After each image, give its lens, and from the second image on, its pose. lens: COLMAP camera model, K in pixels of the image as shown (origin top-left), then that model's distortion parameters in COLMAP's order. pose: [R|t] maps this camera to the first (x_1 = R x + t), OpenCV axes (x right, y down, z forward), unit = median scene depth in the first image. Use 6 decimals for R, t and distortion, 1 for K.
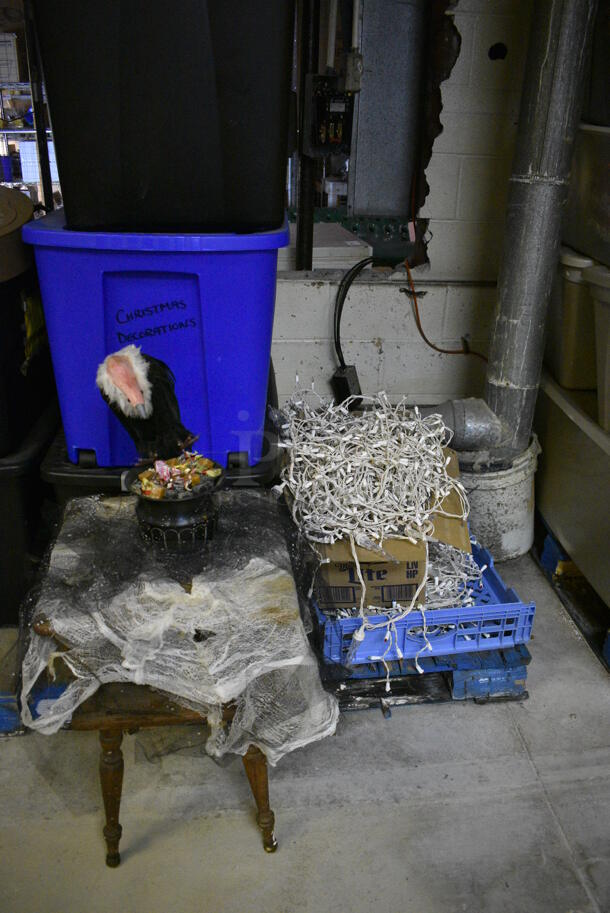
lens RADIAL K [[711.8, 0, 310.7], [0, 711.8, 461.6], [0, 0, 1]] dist [-0.092062, 0.012914]
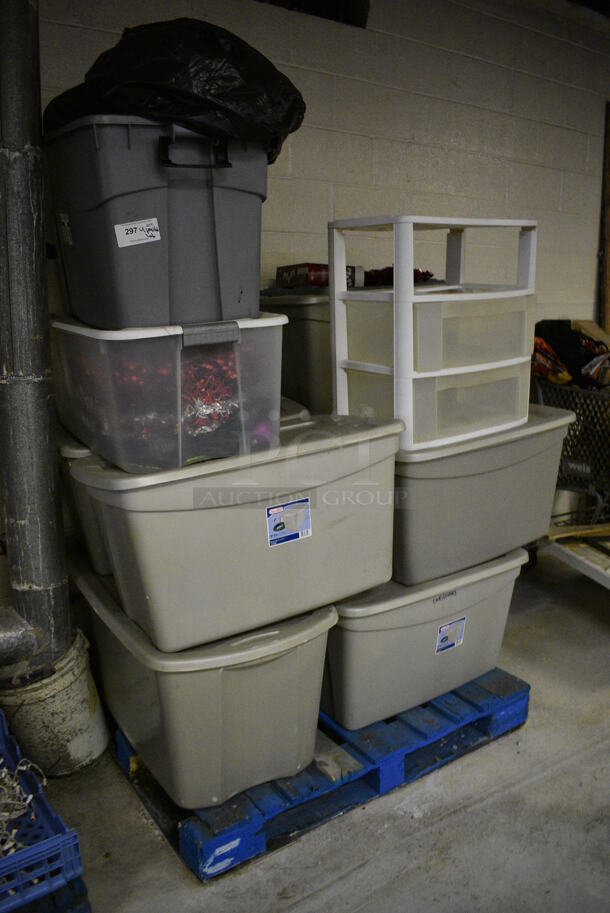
lens RADIAL K [[711.8, 0, 310.7], [0, 711.8, 461.6], [0, 0, 1]] dist [-0.092062, 0.012914]
pose [[0.880480, -0.137326, 0.453758, 0.203540], [0.230555, 0.960354, -0.156730, -0.037331], [-0.414245, 0.242614, 0.877234, -0.012505]]
